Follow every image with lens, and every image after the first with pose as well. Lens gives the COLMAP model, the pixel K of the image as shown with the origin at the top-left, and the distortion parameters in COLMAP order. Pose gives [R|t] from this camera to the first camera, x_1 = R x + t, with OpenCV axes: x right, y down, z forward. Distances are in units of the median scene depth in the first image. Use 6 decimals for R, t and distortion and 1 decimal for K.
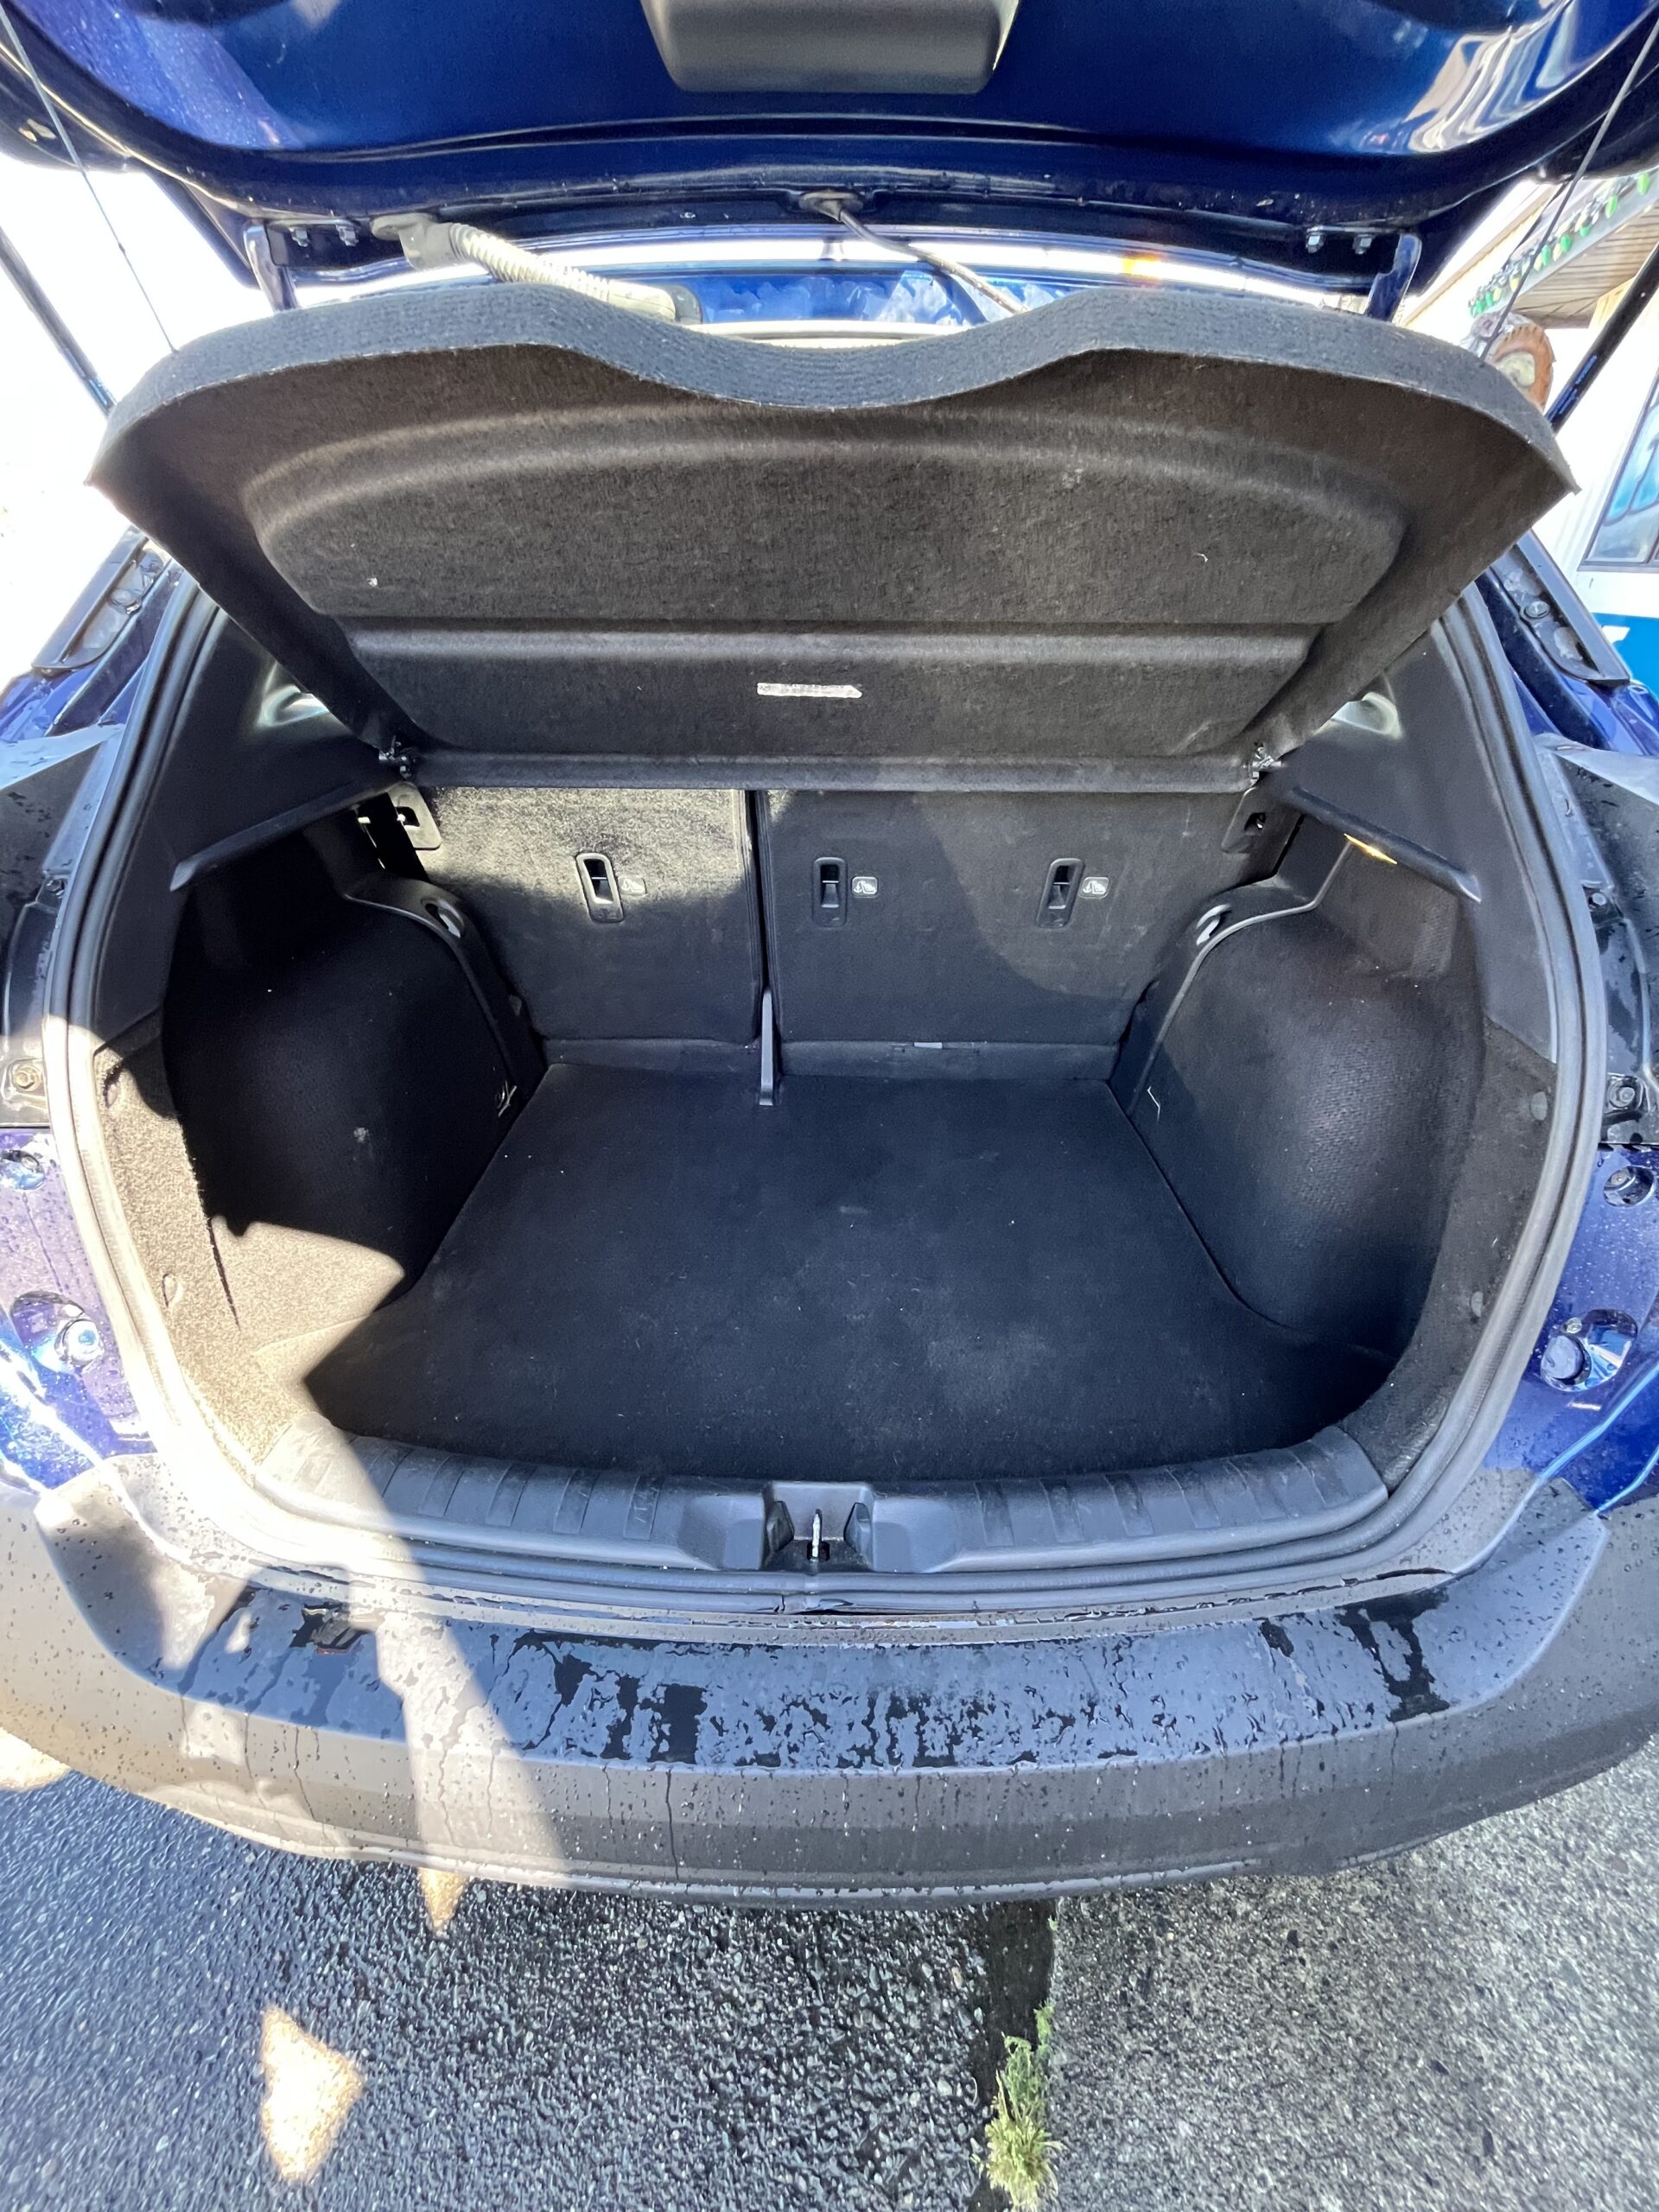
lens RADIAL K [[895.5, 0, 828.3], [0, 895.5, 1103.0], [0, 0, 1]] dist [-0.004218, 0.000180]
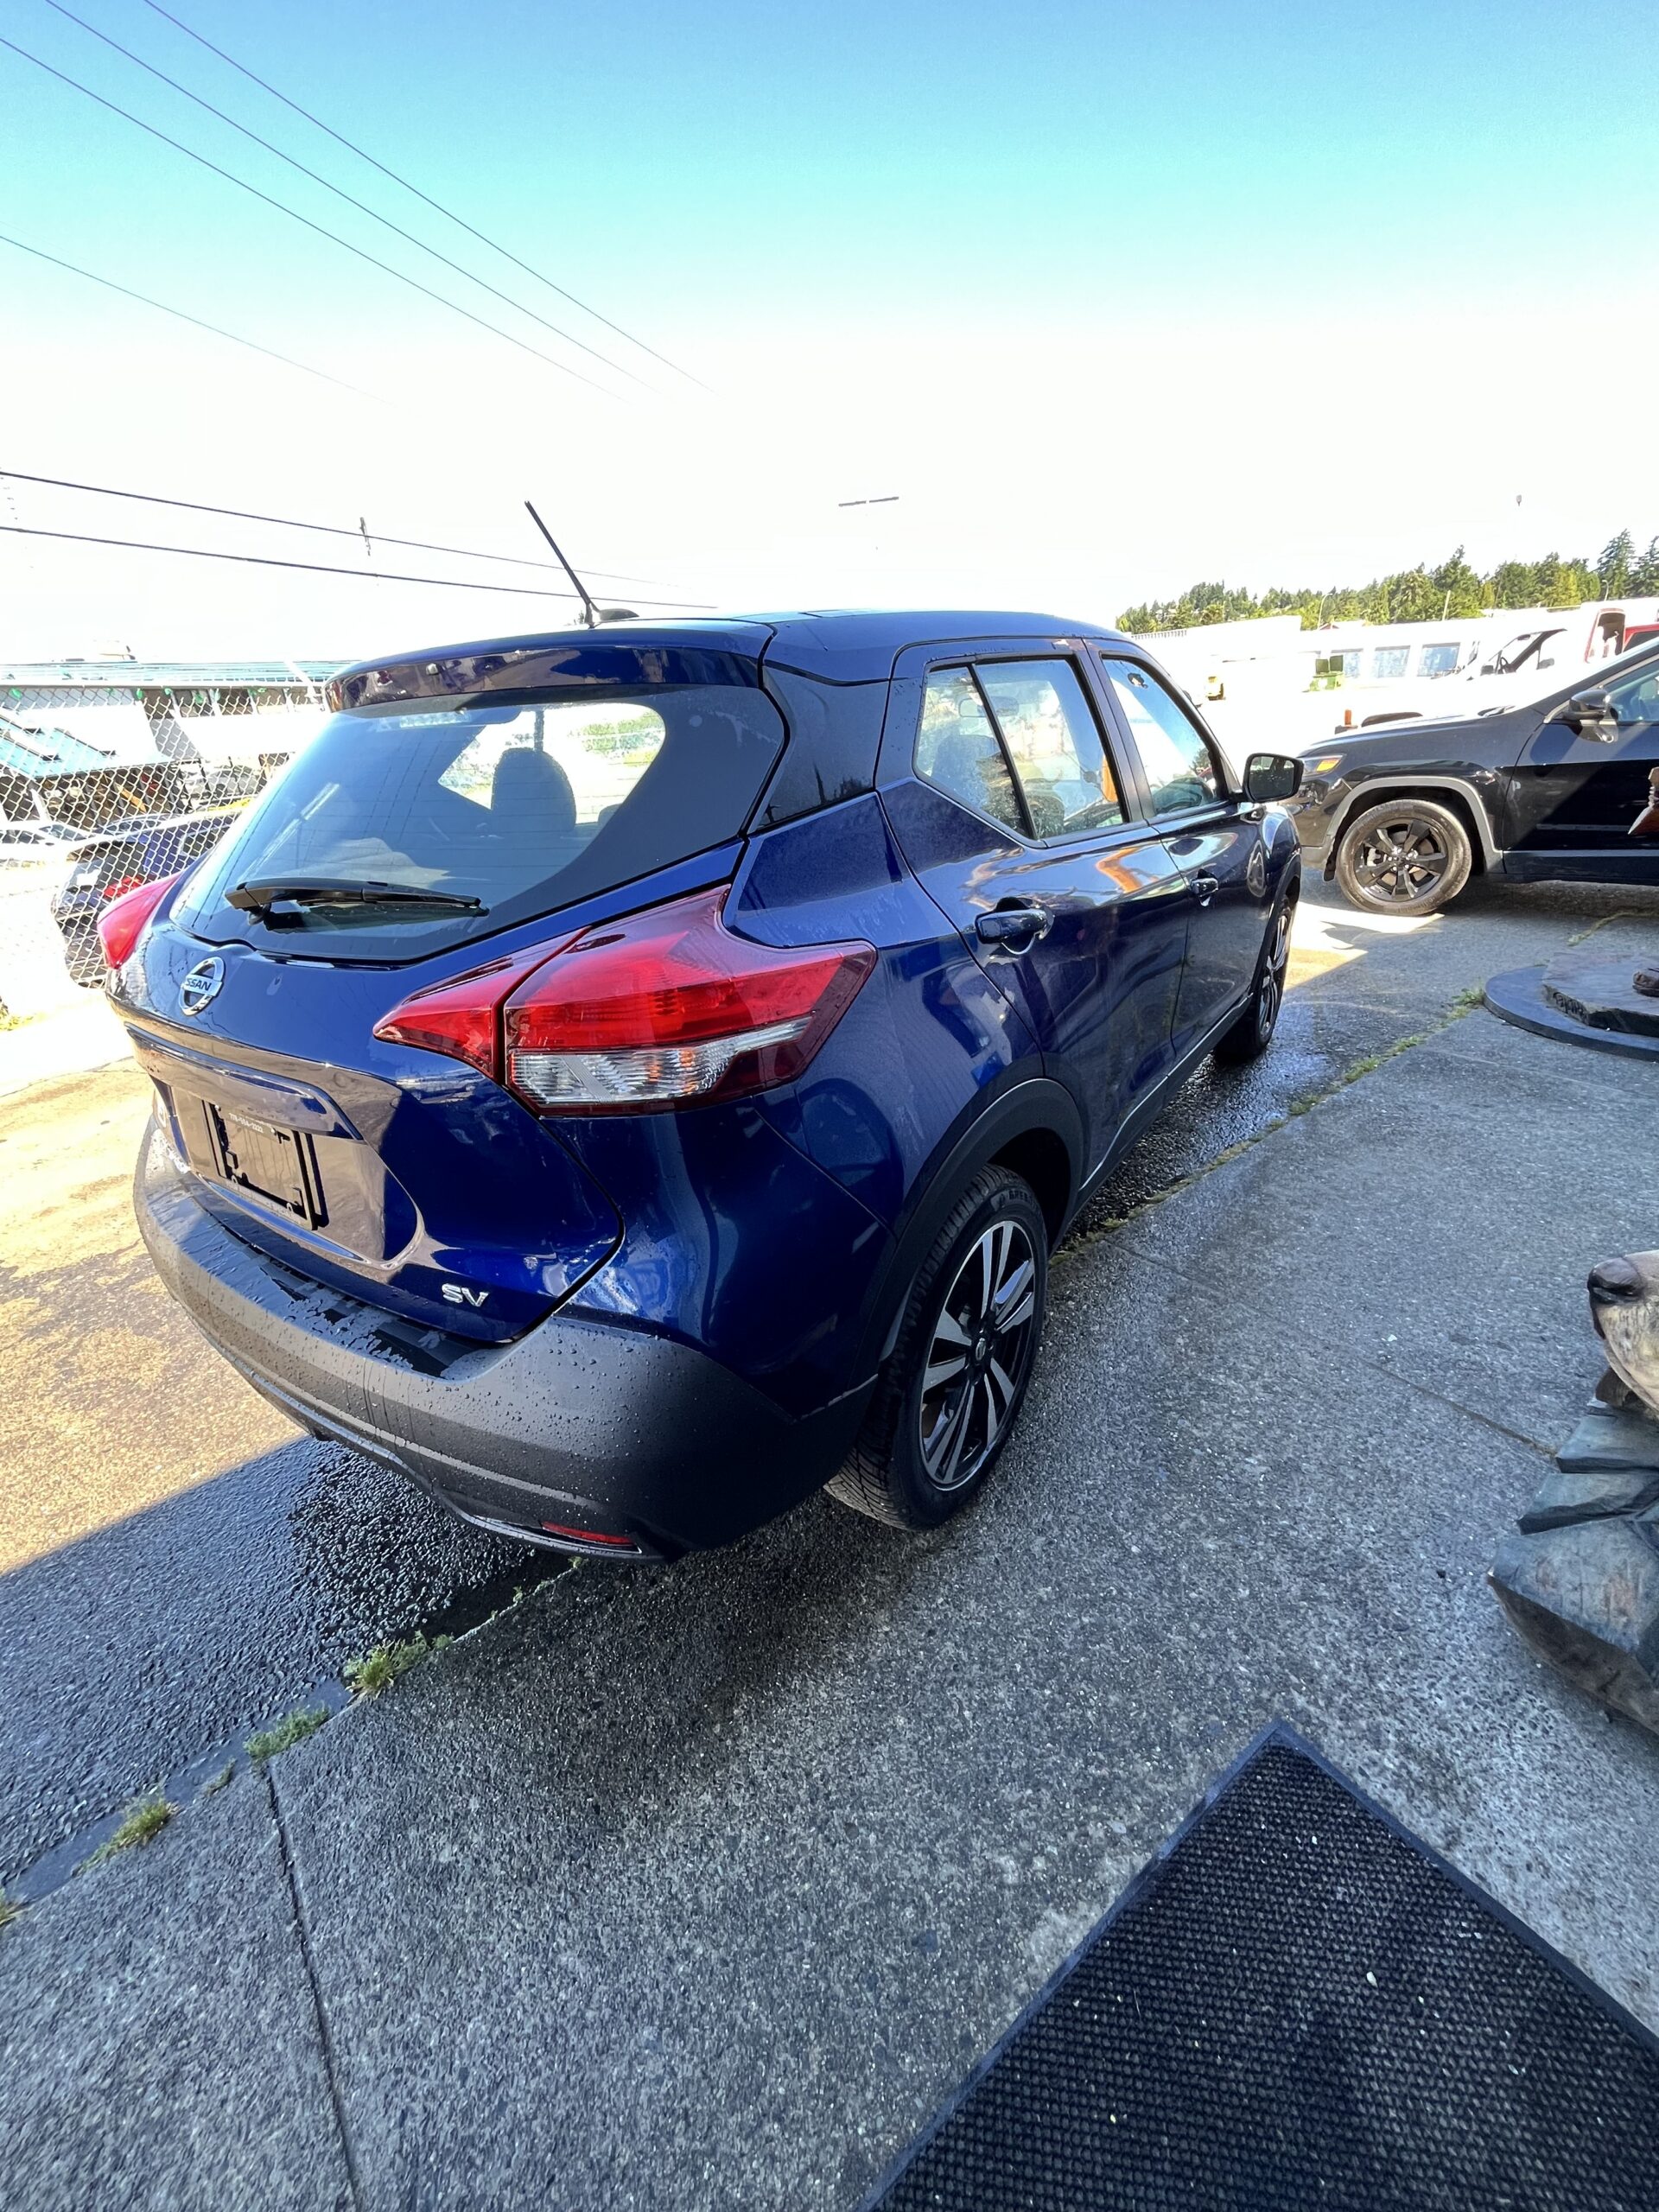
lens RADIAL K [[899.3, 0, 824.8], [0, 899.3, 1095.2], [0, 0, 1]] dist [-0.002070, -0.000871]
pose [[0.826269, 0.176433, -0.534931, 1.469298], [-0.241472, 0.968937, -0.053407, 0.022540], [0.508892, 0.173299, 0.843206, -0.156767]]
